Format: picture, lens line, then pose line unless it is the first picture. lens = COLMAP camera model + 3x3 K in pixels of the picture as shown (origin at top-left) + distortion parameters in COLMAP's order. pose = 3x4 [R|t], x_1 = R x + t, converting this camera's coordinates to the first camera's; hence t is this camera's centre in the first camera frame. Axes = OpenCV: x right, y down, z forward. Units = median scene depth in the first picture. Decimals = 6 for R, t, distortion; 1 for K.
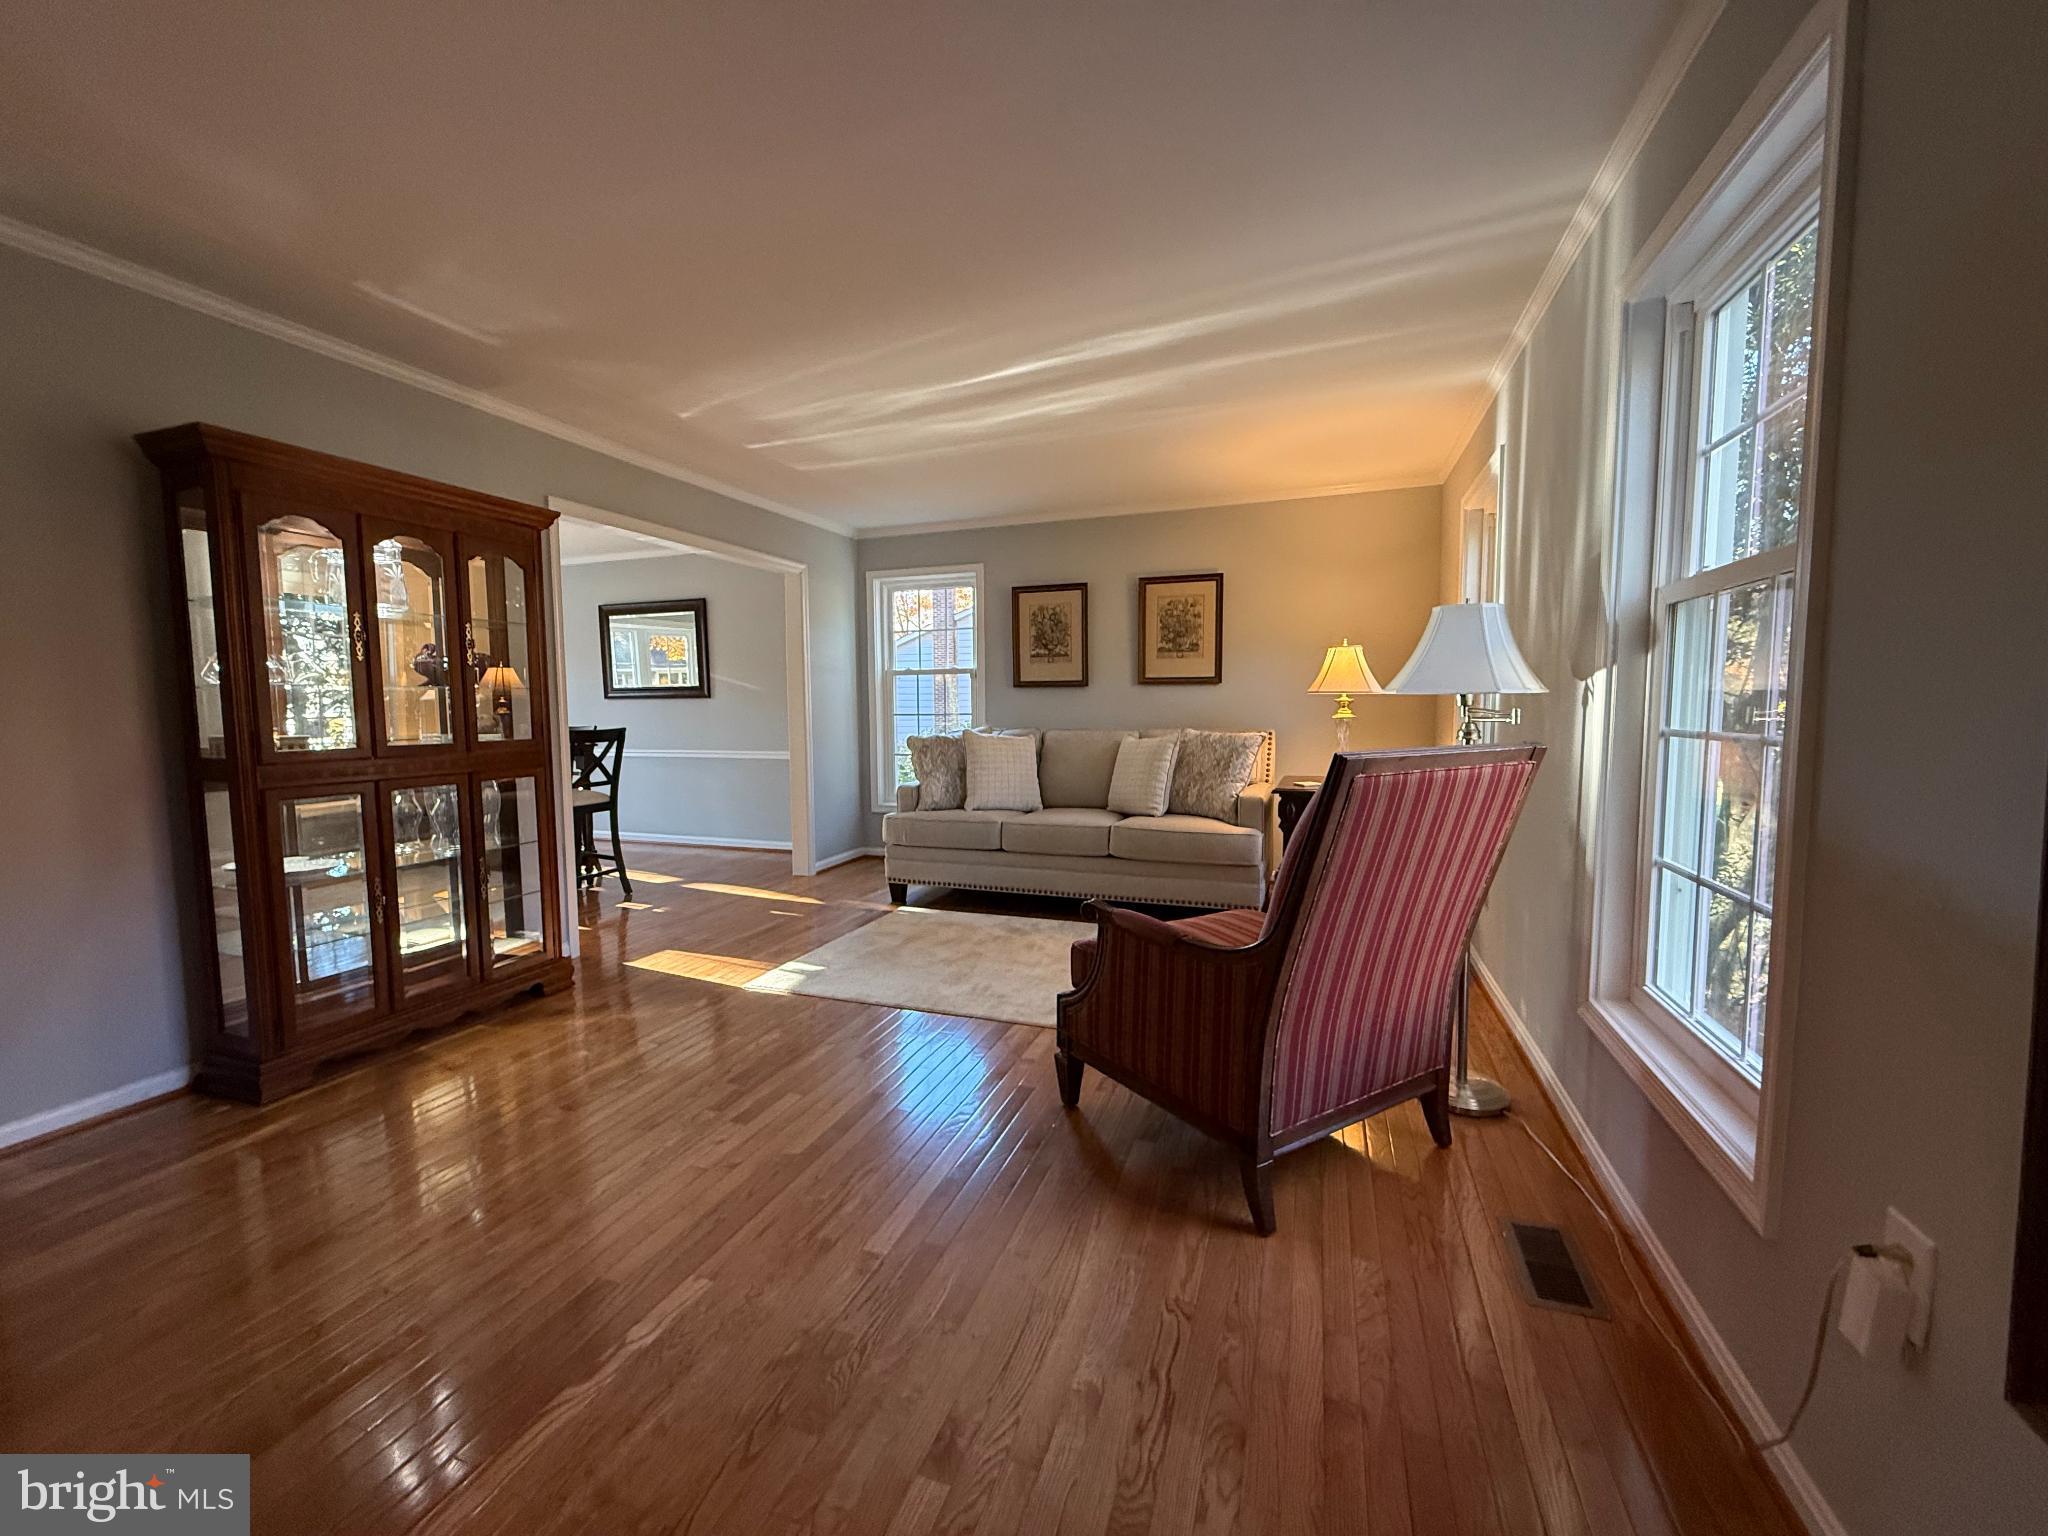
lens RADIAL K [[808.9, 0, 1013.8], [0, 808.9, 765.8], [0, 0, 1]] dist [0.007549, -0.001228]
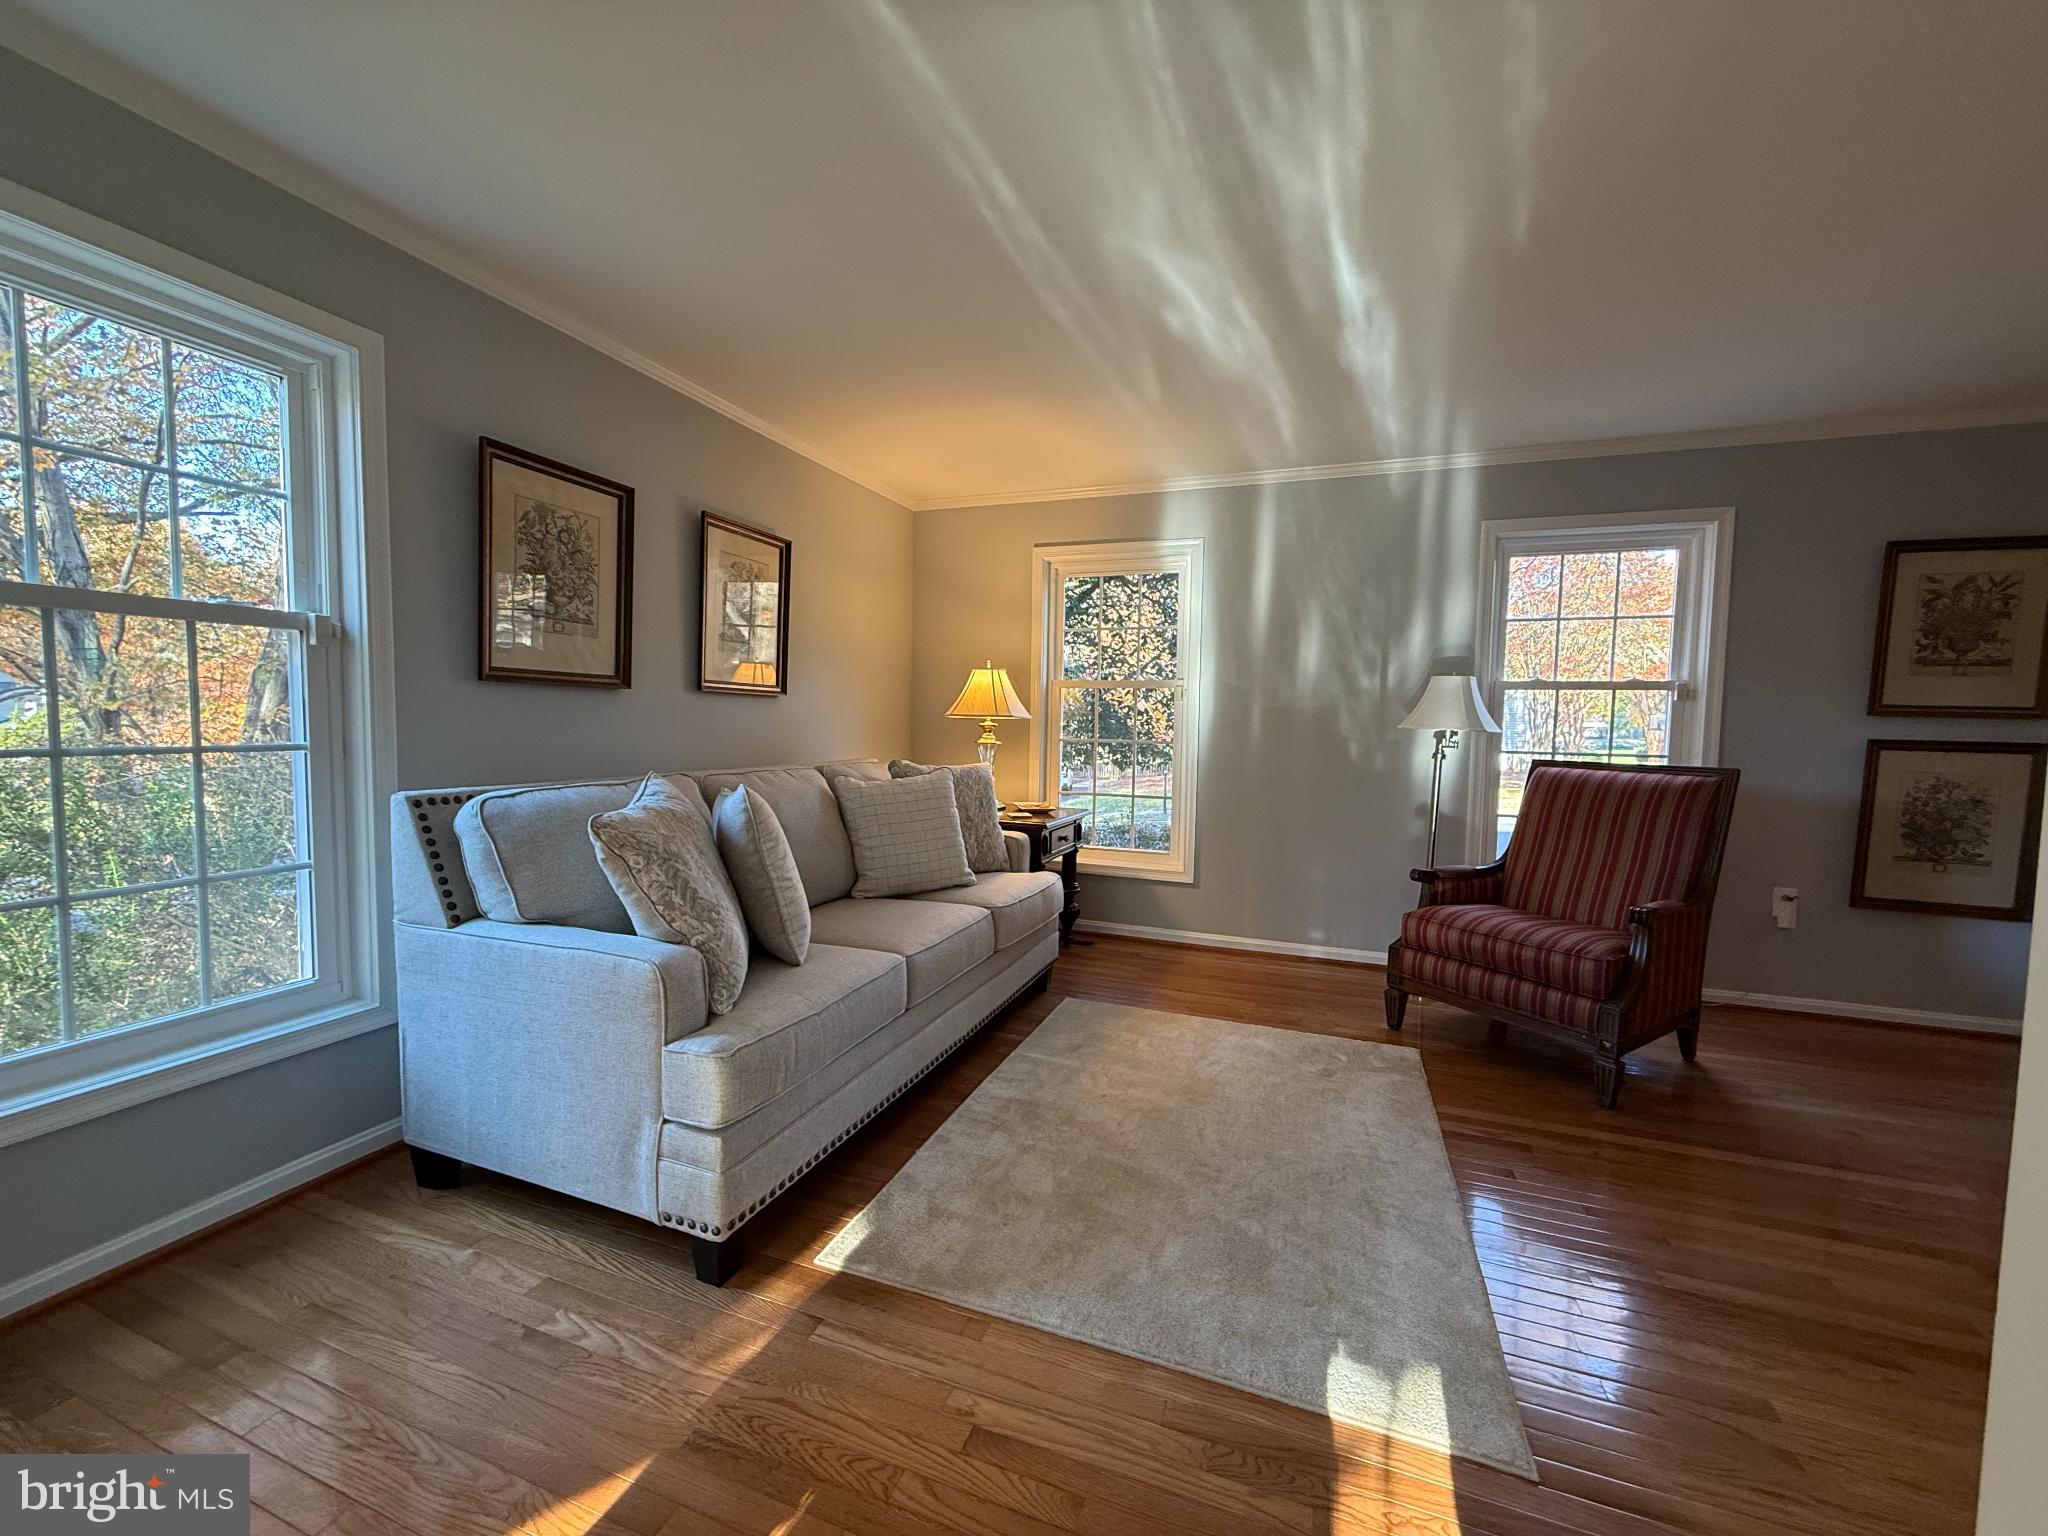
lens RADIAL K [[808.9, 0, 1021.0], [0, 808.9, 771.0], [0, 0, 1]] dist [0.007549, -0.001228]
pose [[-0.007836, -0.046953, 0.998866, -0.554799], [0.067936, 0.996564, 0.047378, -0.069308], [-0.997659, 0.068230, -0.004619, 0.974018]]
